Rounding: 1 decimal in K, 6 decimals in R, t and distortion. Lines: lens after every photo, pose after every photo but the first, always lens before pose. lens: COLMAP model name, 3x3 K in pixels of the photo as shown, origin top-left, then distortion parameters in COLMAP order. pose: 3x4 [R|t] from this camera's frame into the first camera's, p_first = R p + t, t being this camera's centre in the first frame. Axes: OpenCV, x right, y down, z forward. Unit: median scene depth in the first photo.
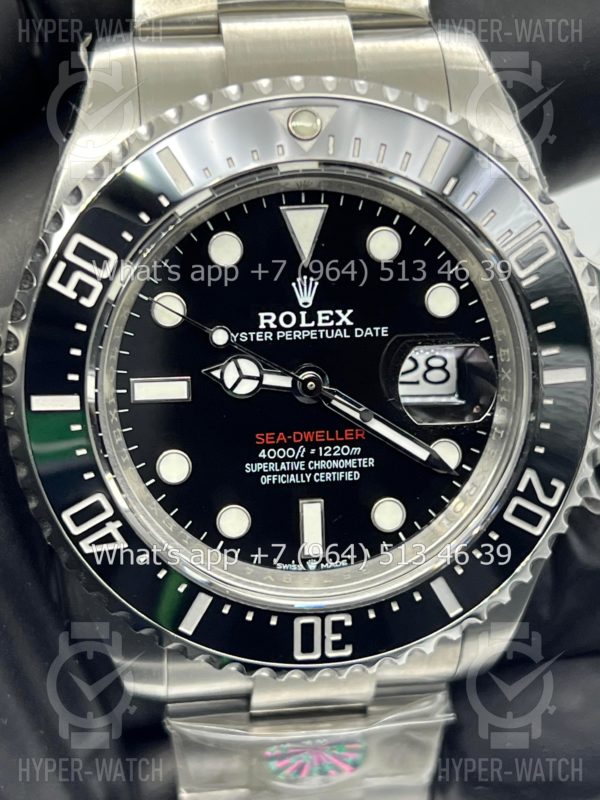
lens RADIAL K [[1858.0, 0, 291.5], [0, 1858.0, 396.2], [0, 0, 1]] dist [0.205386, 0.000000]
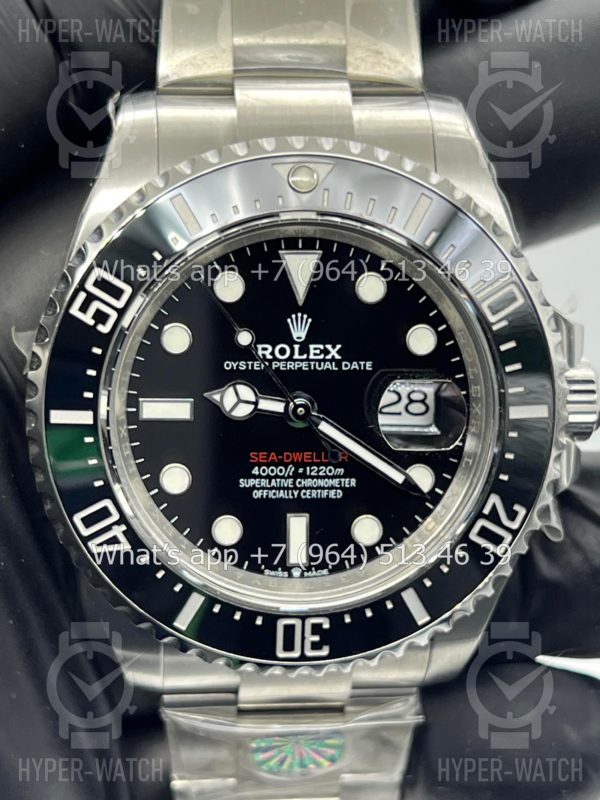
lens RADIAL K [[1858.0, 0, 296.3], [0, 1858.0, 400.3], [0, 0, 1]] dist [0.205386, 0.000000]
pose [[0.998928, 0.039895, -0.023461, 0.033507], [-0.040413, 0.998940, -0.022023, 0.012389], [0.022558, 0.022947, 0.999482, -0.116417]]
